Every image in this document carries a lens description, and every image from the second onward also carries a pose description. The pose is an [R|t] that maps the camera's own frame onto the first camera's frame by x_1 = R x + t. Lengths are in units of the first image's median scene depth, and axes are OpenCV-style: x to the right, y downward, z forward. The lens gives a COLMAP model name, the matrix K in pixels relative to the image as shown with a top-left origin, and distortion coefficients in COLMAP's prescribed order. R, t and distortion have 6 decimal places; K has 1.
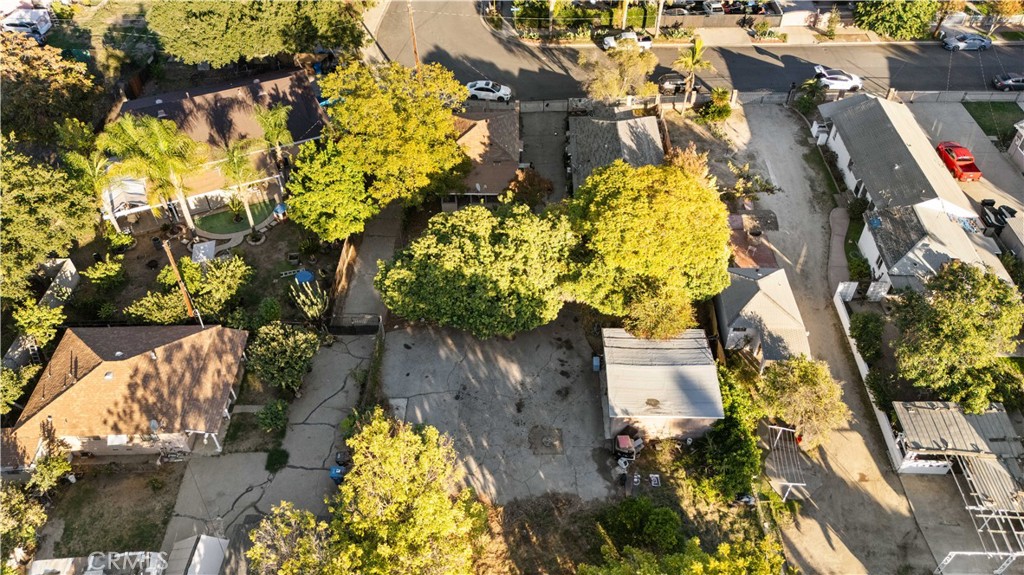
lens RADIAL K [[757.9, 0, 512.0], [0, 757.9, 287.5], [0, 0, 1]] dist [0.072638, -0.075636]
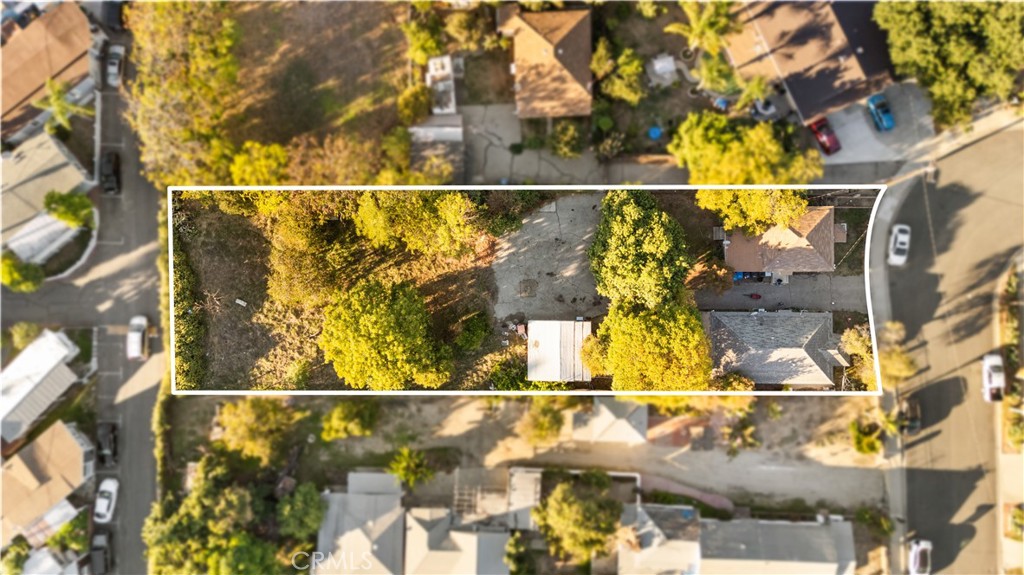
lens RADIAL K [[757.9, 0, 512.0], [0, 757.9, 287.5], [0, 0, 1]] dist [0.072638, -0.075636]
pose [[0.010044, 0.999766, -0.019180, 0.063626], [-0.680099, 0.020891, 0.732823, -0.931262], [0.733052, 0.005684, 0.680149, -0.246873]]
